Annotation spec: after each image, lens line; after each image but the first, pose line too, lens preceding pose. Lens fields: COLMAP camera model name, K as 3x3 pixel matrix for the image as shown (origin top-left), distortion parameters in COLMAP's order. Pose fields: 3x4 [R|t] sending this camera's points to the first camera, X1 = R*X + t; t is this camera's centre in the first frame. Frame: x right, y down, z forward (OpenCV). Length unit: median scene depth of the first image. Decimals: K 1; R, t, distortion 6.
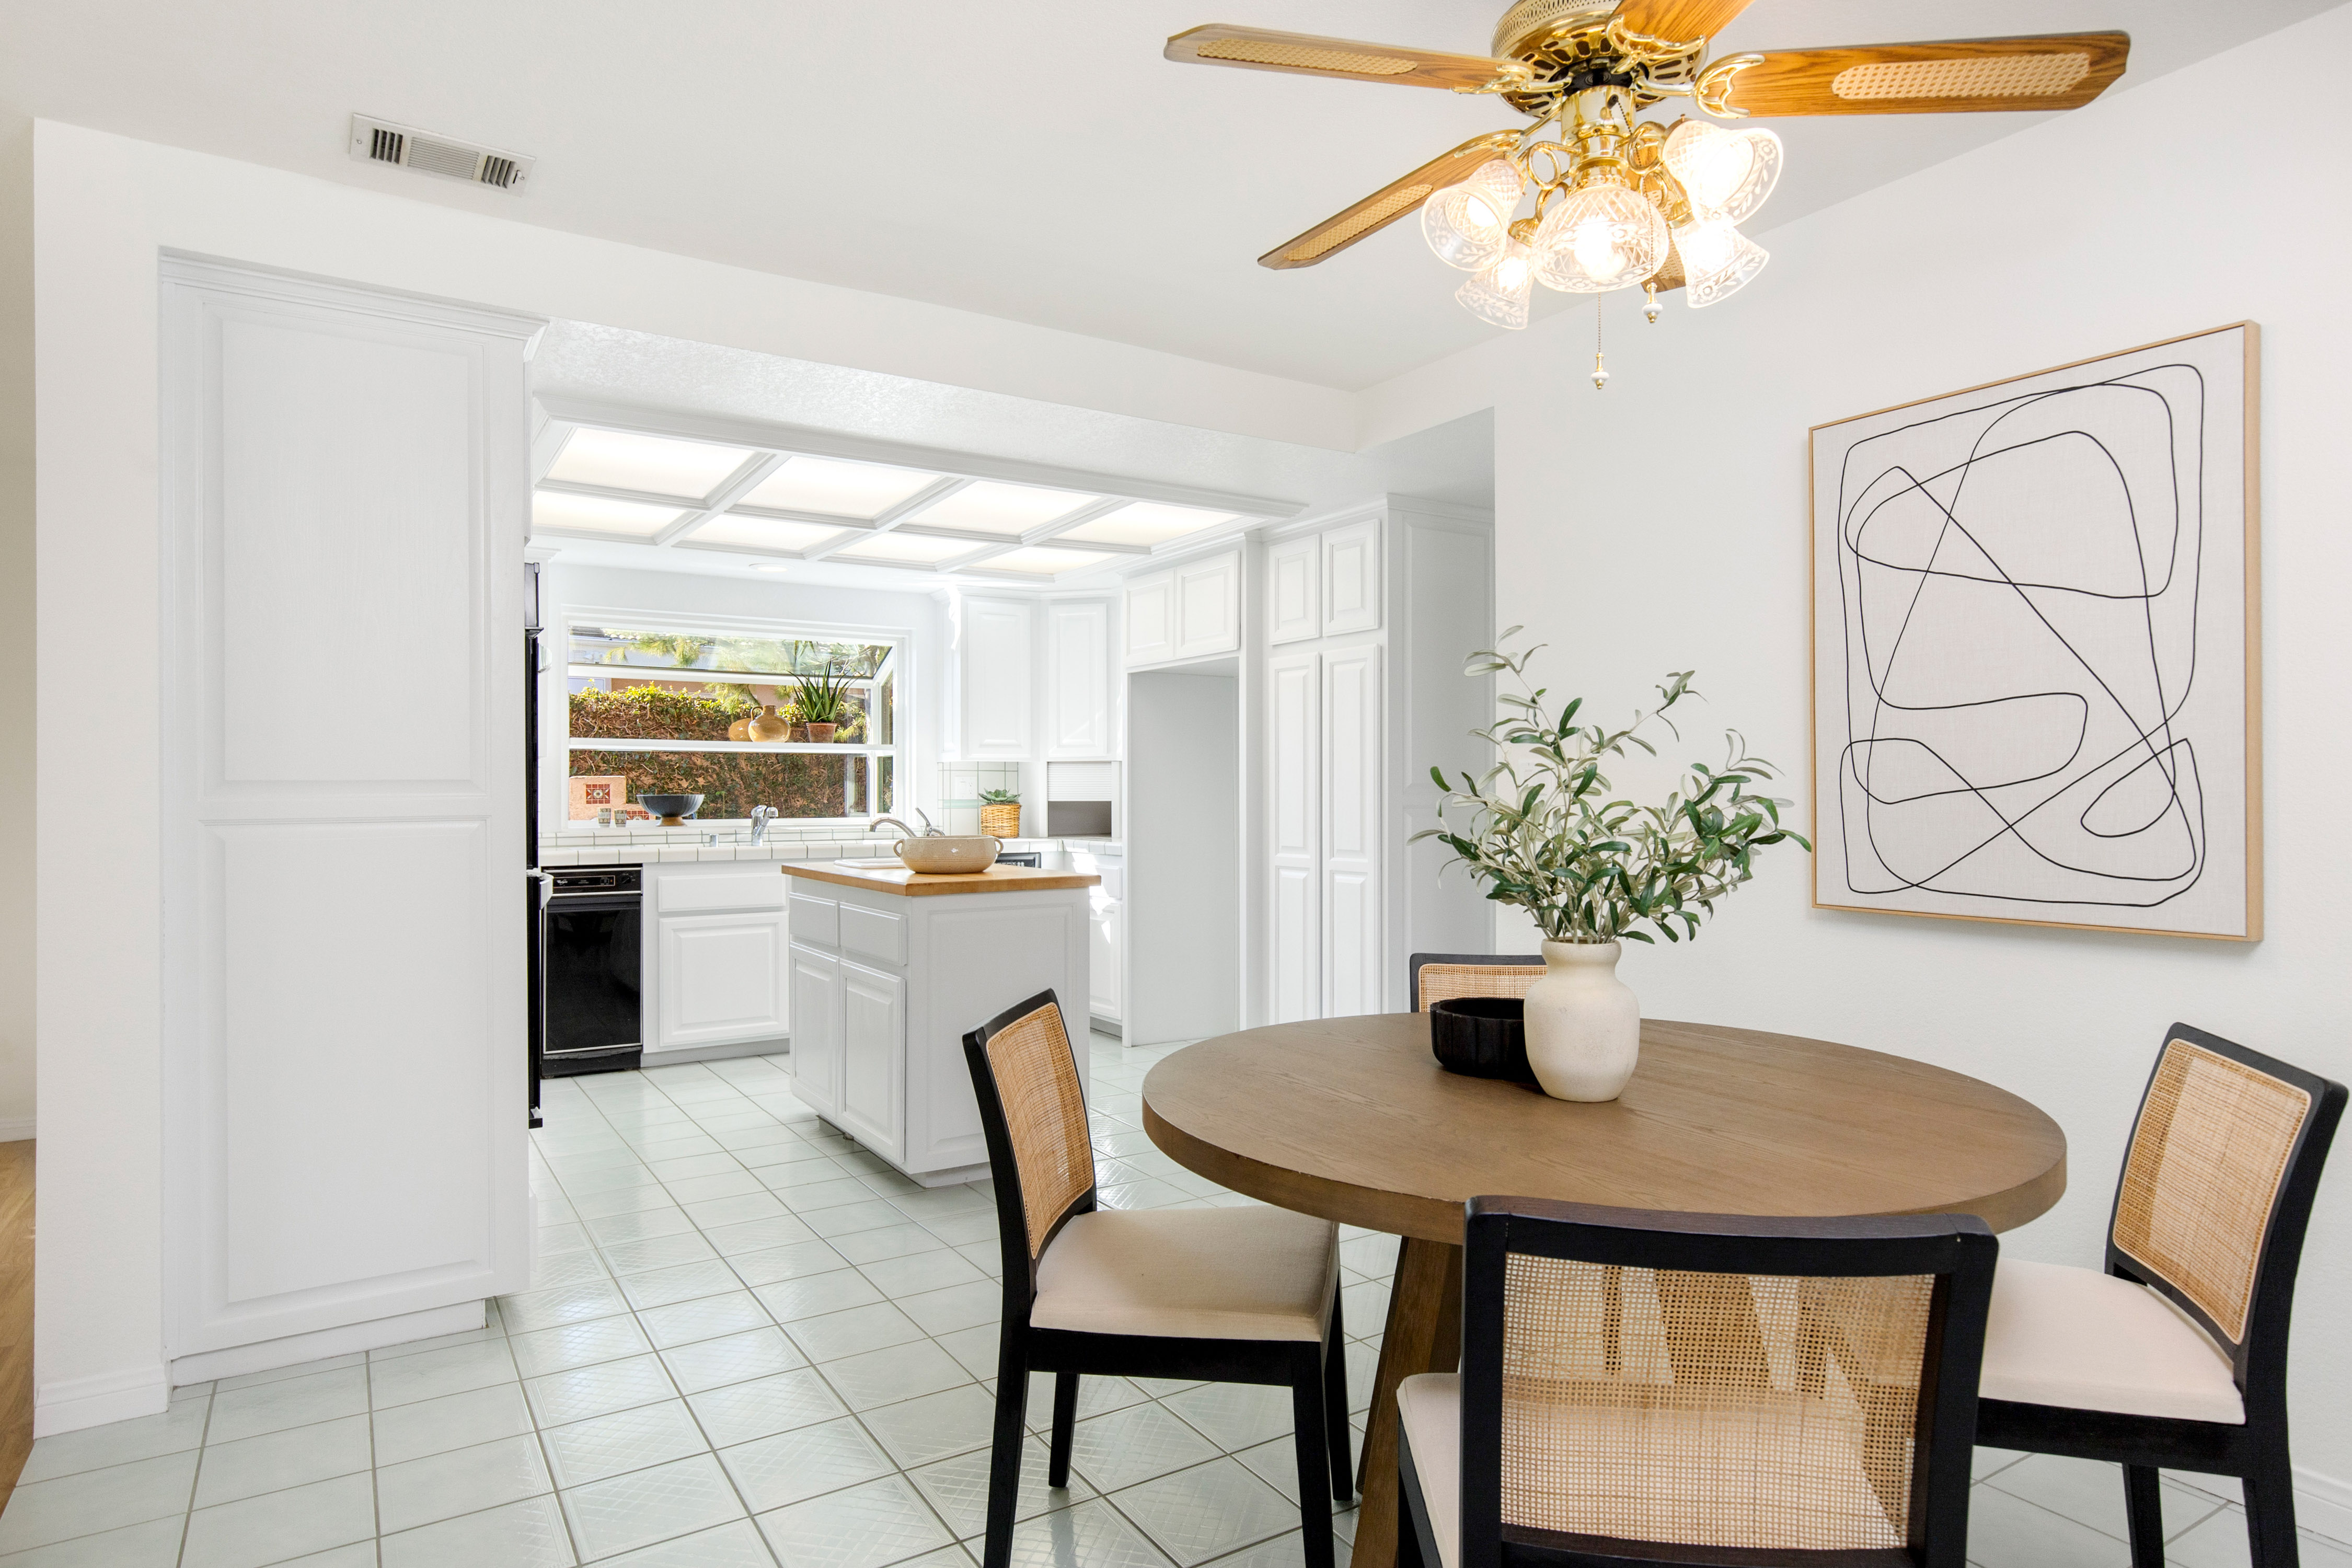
lens RADIAL K [[1313.4, 0, 1177.4], [0, 1313.4, 779.7], [0, 0, 1]] dist [-0.002745, 0.000547]
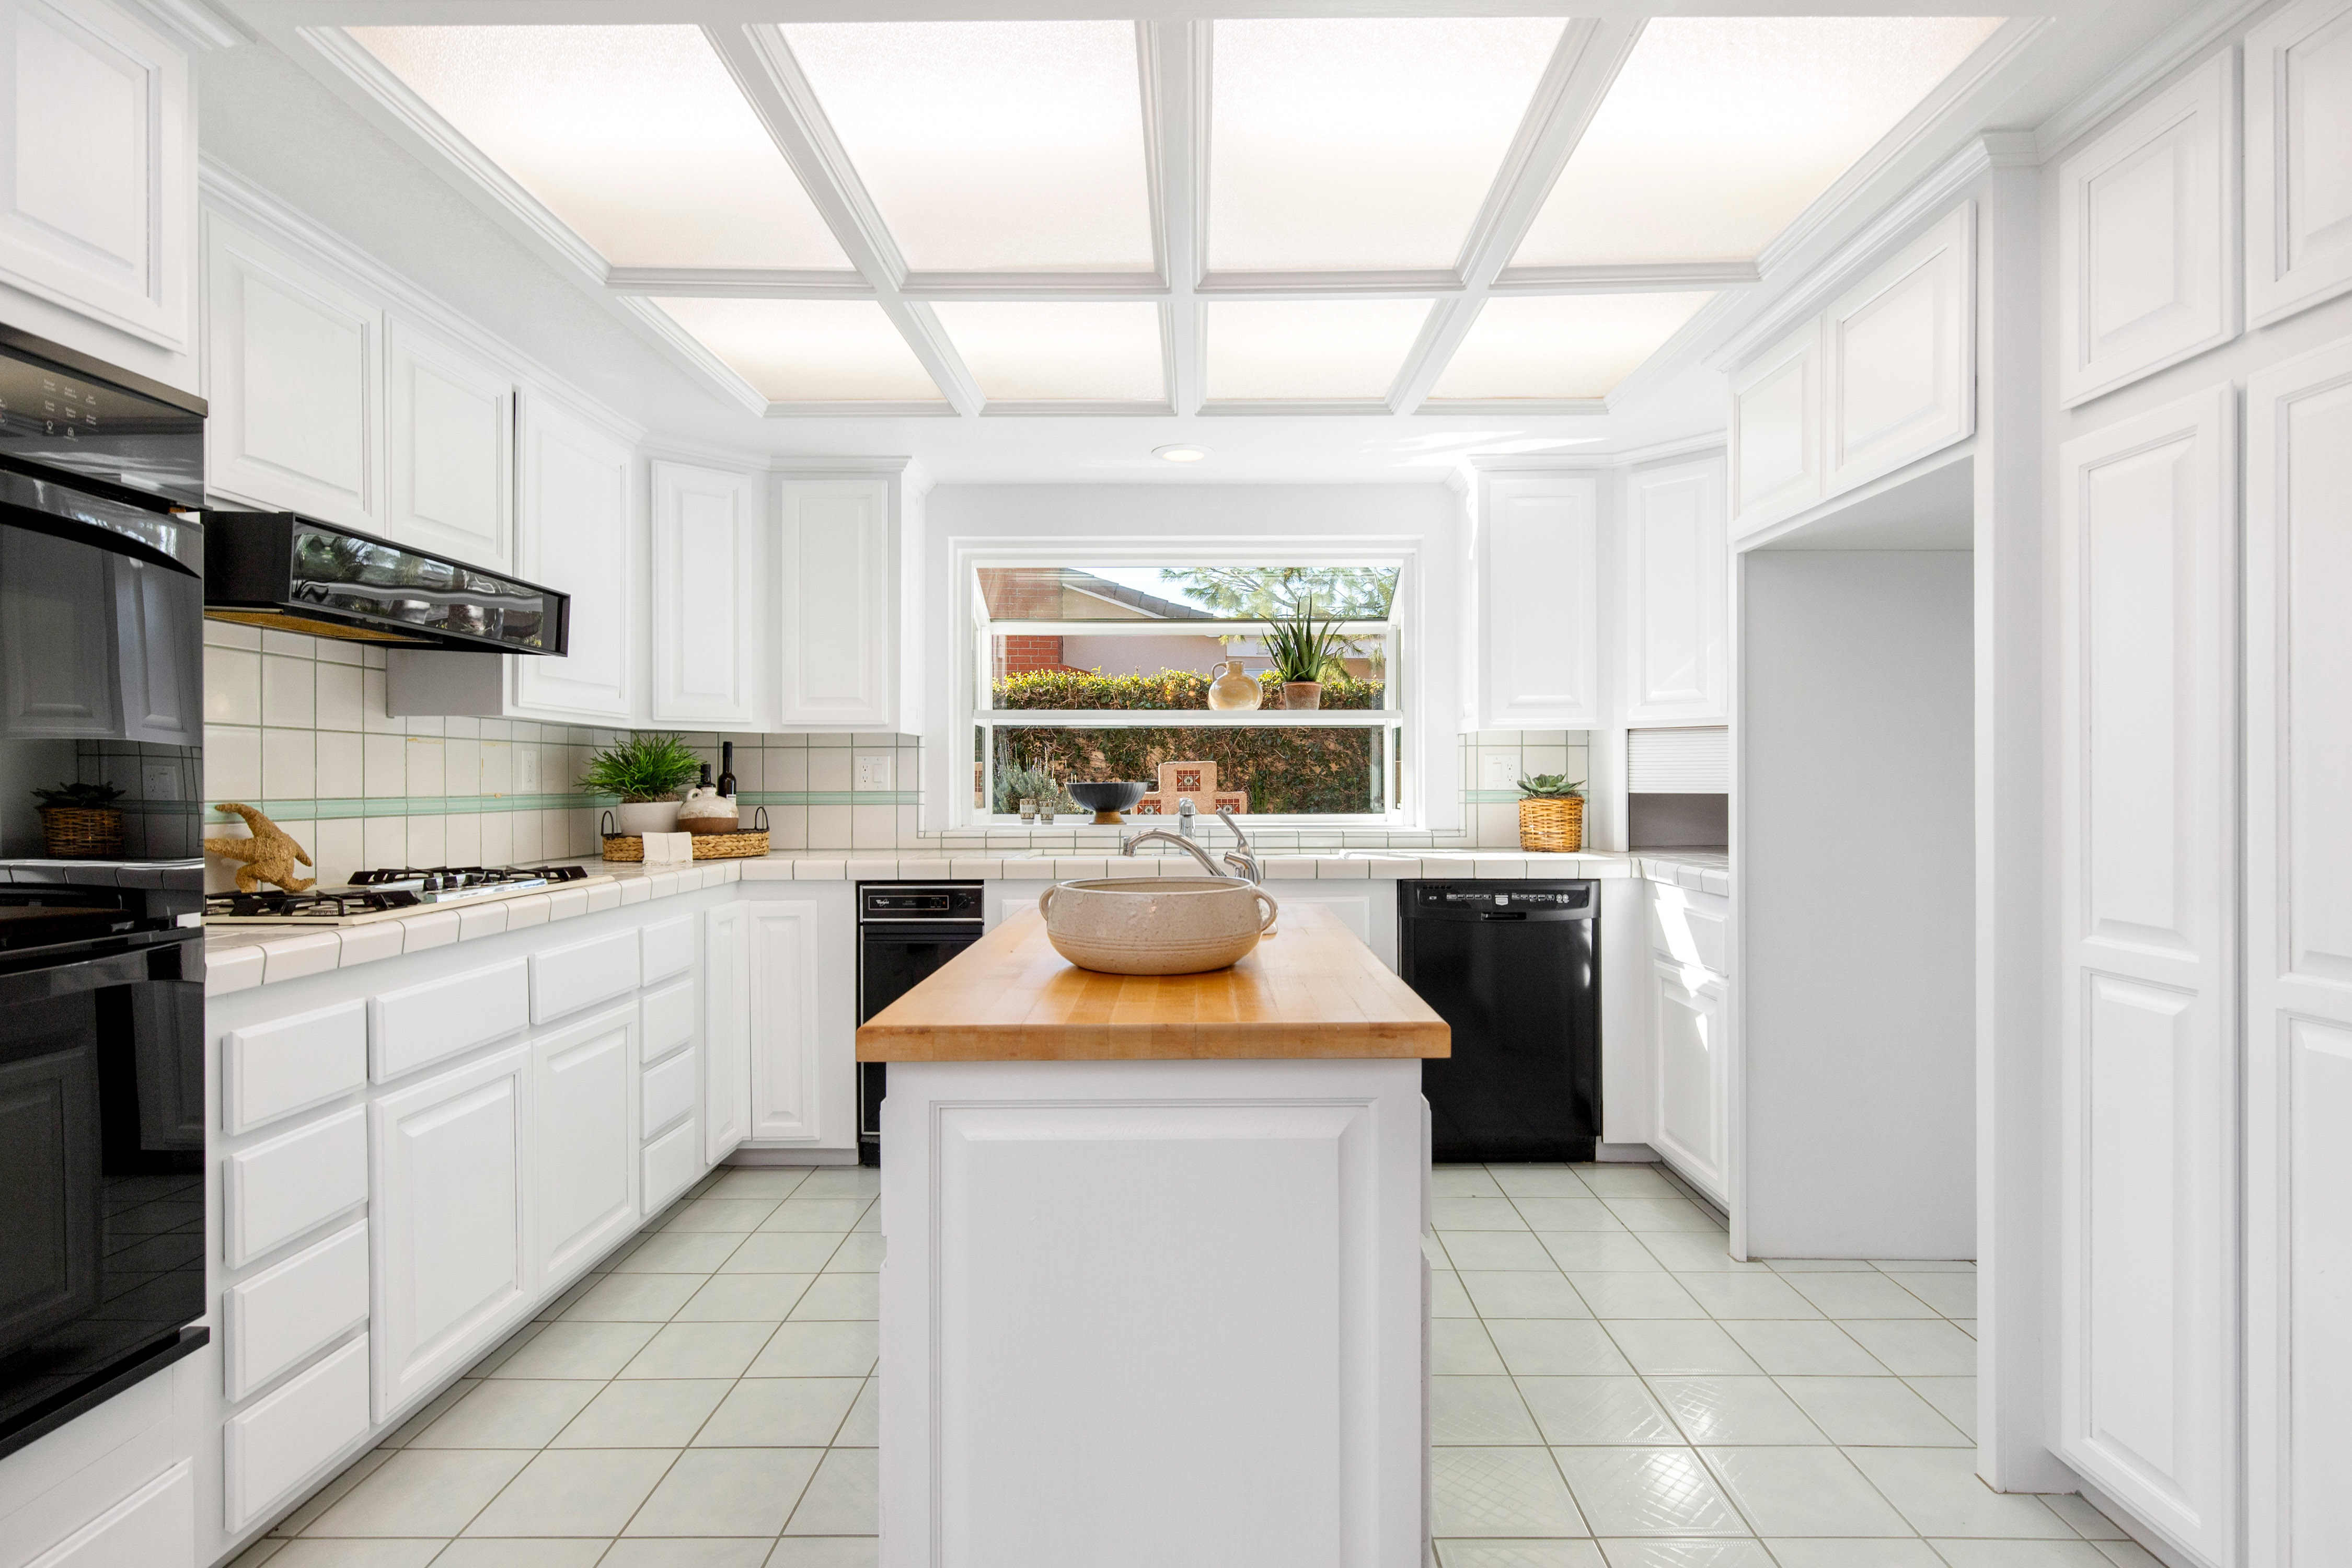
lens RADIAL K [[1226.6, 0, 1188.3], [0, 1226.6, 779.1], [0, 0, 1]] dist [0.003495, -0.000441]
pose [[0.848146, -0.000538, -0.529762, 0.032277], [0.006025, 0.999945, 0.008631, 0.003462], [0.529728, -0.010512, 0.848103, 0.410405]]
